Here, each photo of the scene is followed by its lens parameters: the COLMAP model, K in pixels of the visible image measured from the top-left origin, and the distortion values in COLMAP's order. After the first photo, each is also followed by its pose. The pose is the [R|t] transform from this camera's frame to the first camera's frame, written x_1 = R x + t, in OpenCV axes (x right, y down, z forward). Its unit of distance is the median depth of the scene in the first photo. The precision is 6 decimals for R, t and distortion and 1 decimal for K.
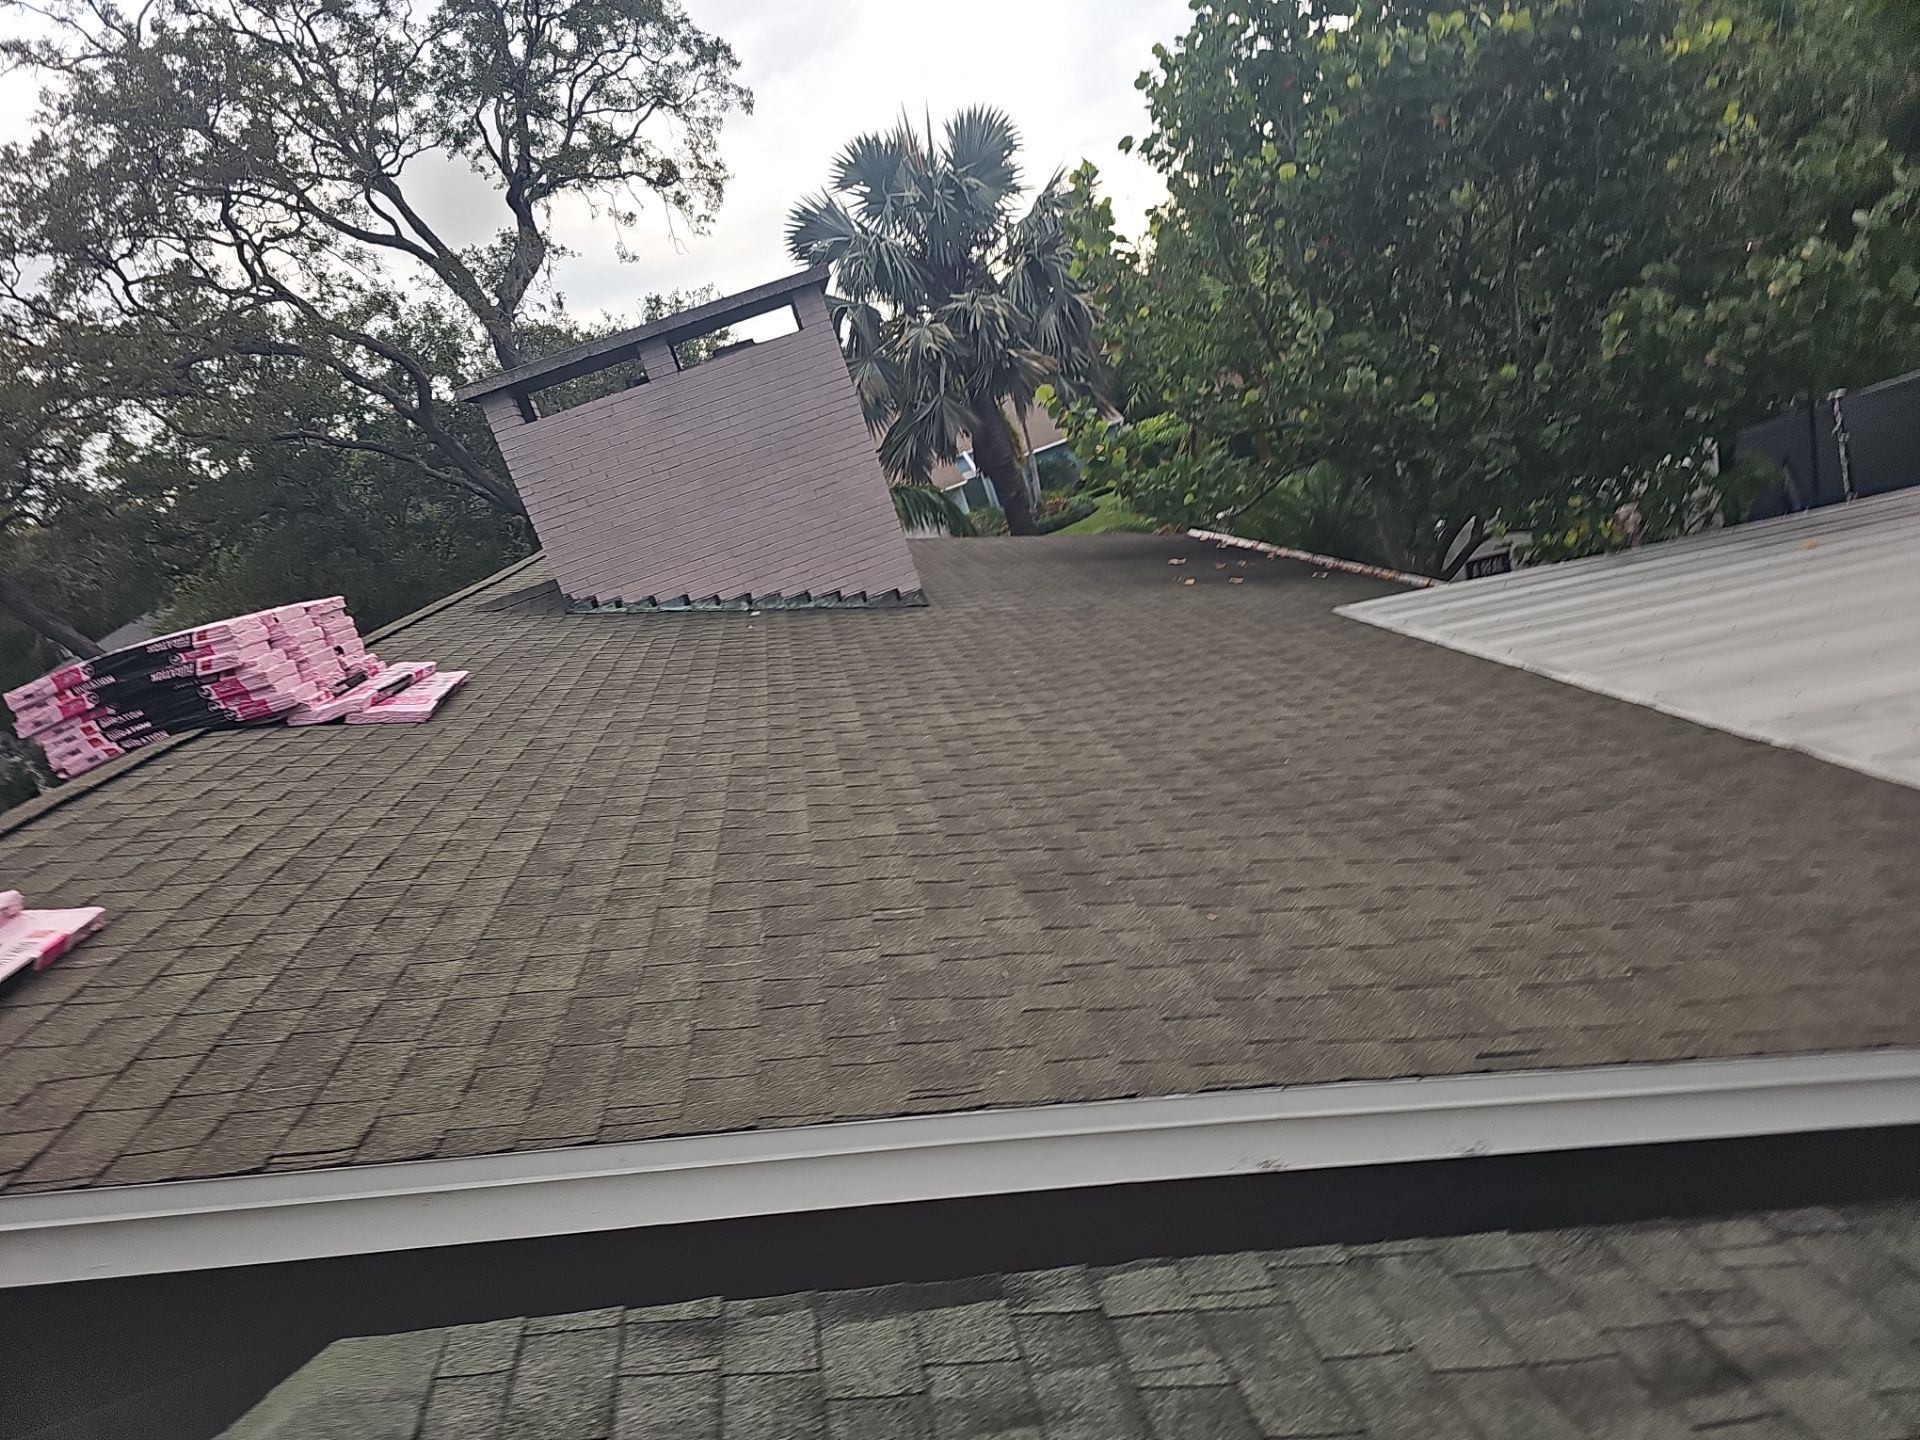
lens RADIAL K [[1260.5, 0, 960.0], [0, 1260.5, 720.0], [0, 0, 1]] dist [0.052800, -0.033909]
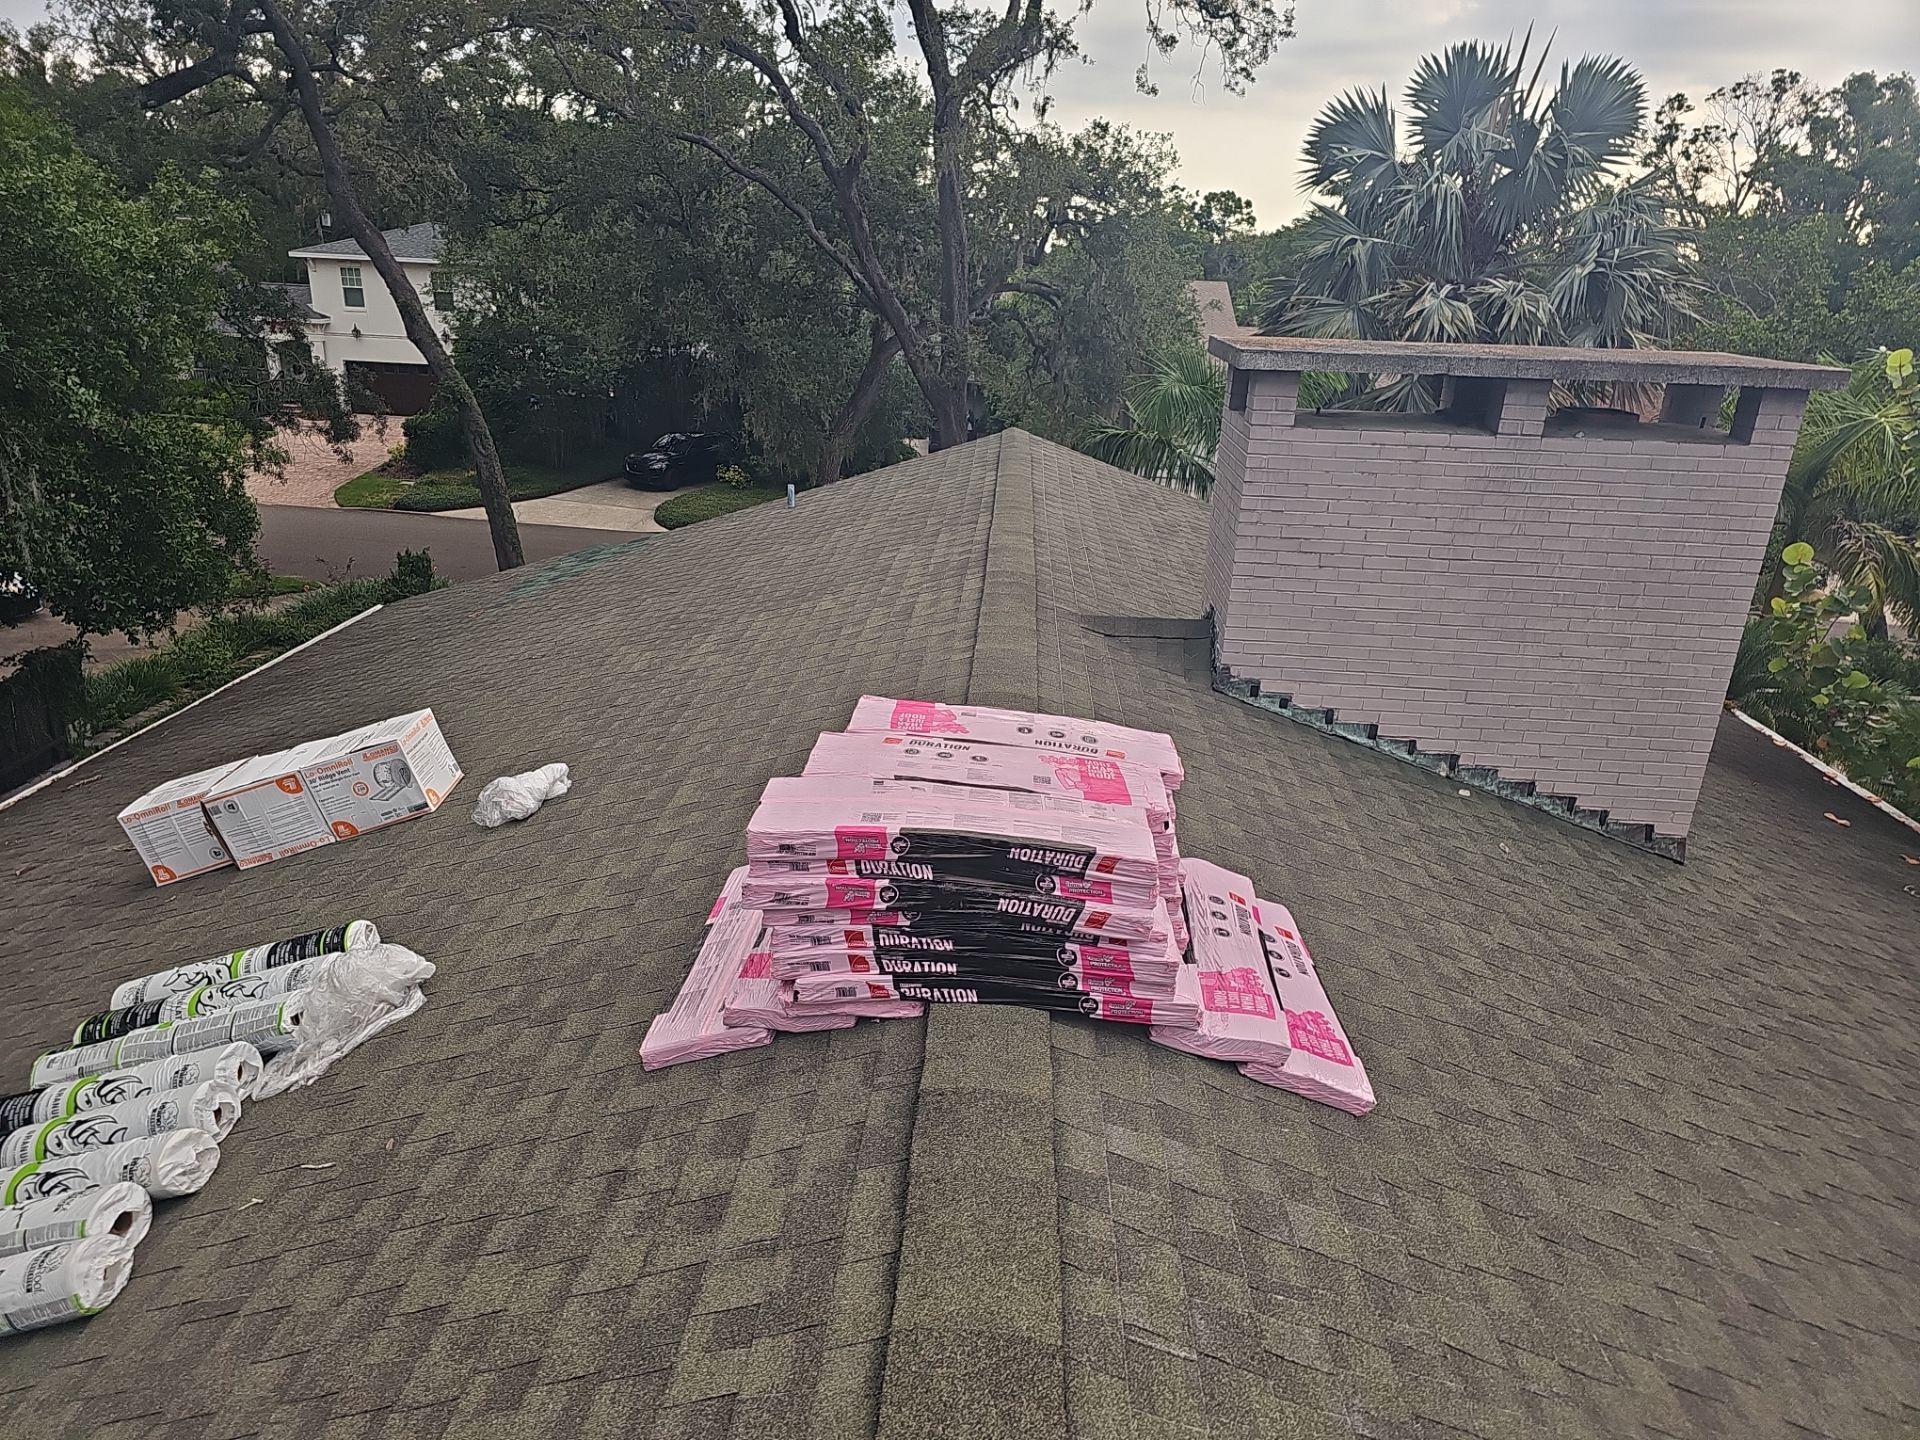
lens RADIAL K [[1260.5, 0, 960.0], [0, 1260.5, 720.0], [0, 0, 1]] dist [0.052800, -0.033909]
pose [[0.919599, 0.390814, -0.040025, -0.409053], [-0.383405, 0.915017, 0.125477, -0.103572], [0.085662, -0.100043, 0.991289, 0.293737]]
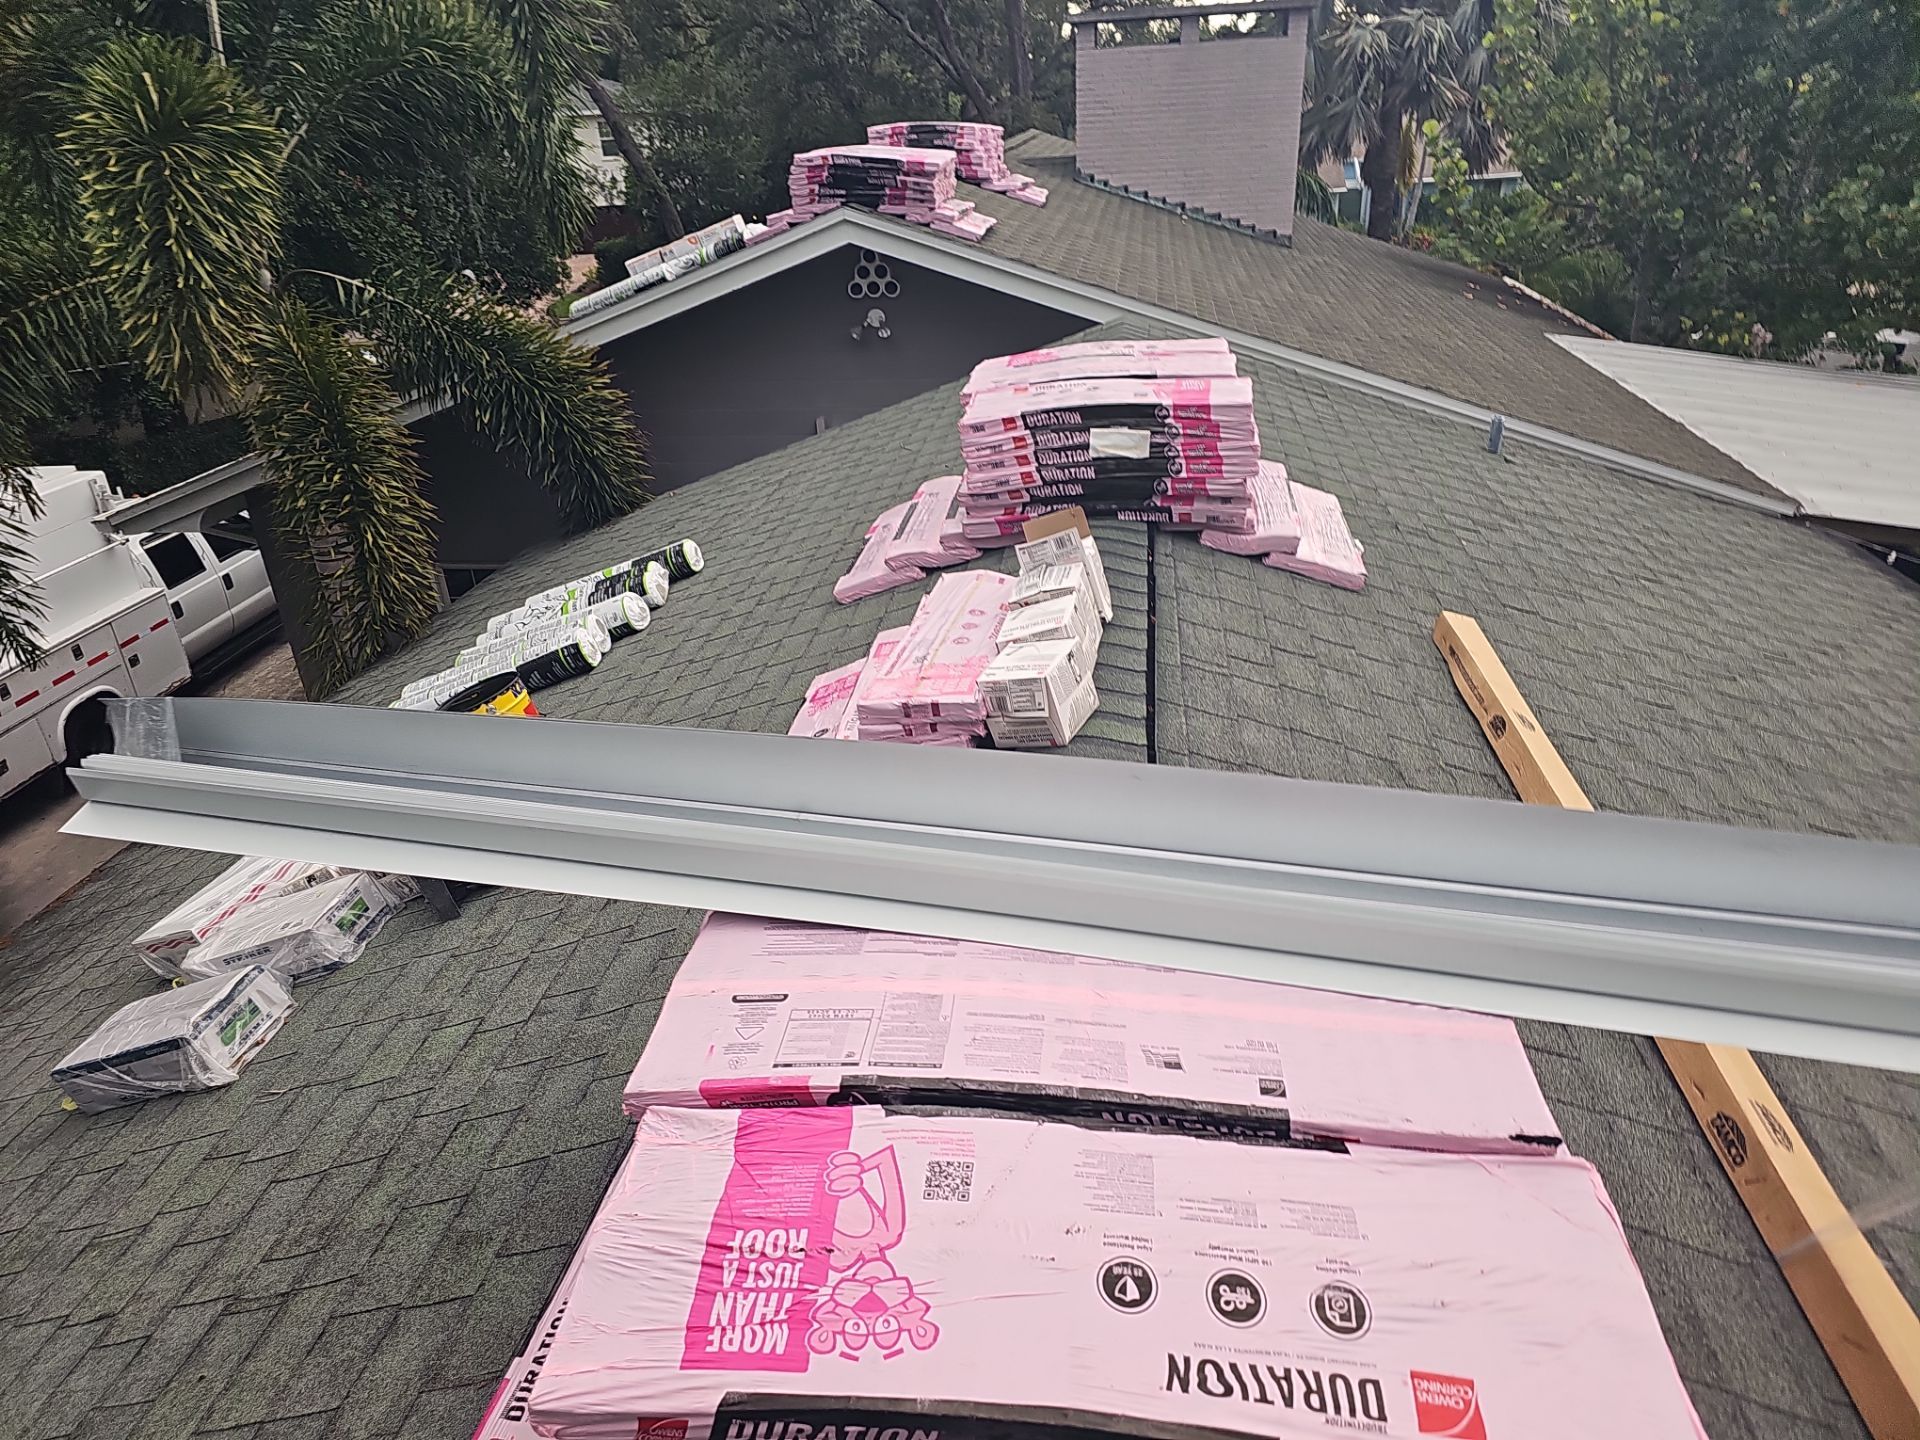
lens RADIAL K [[1341.5, 0, 926.8], [0, 1341.5, 790.1], [0, 0, 1]] dist [0.006746, 0.004071]
pose [[0.922340, 0.367203, -0.120212, 0.005092], [-0.322133, 0.902608, 0.285534, 0.188437], [0.213353, -0.224635, 0.950799, -0.834666]]
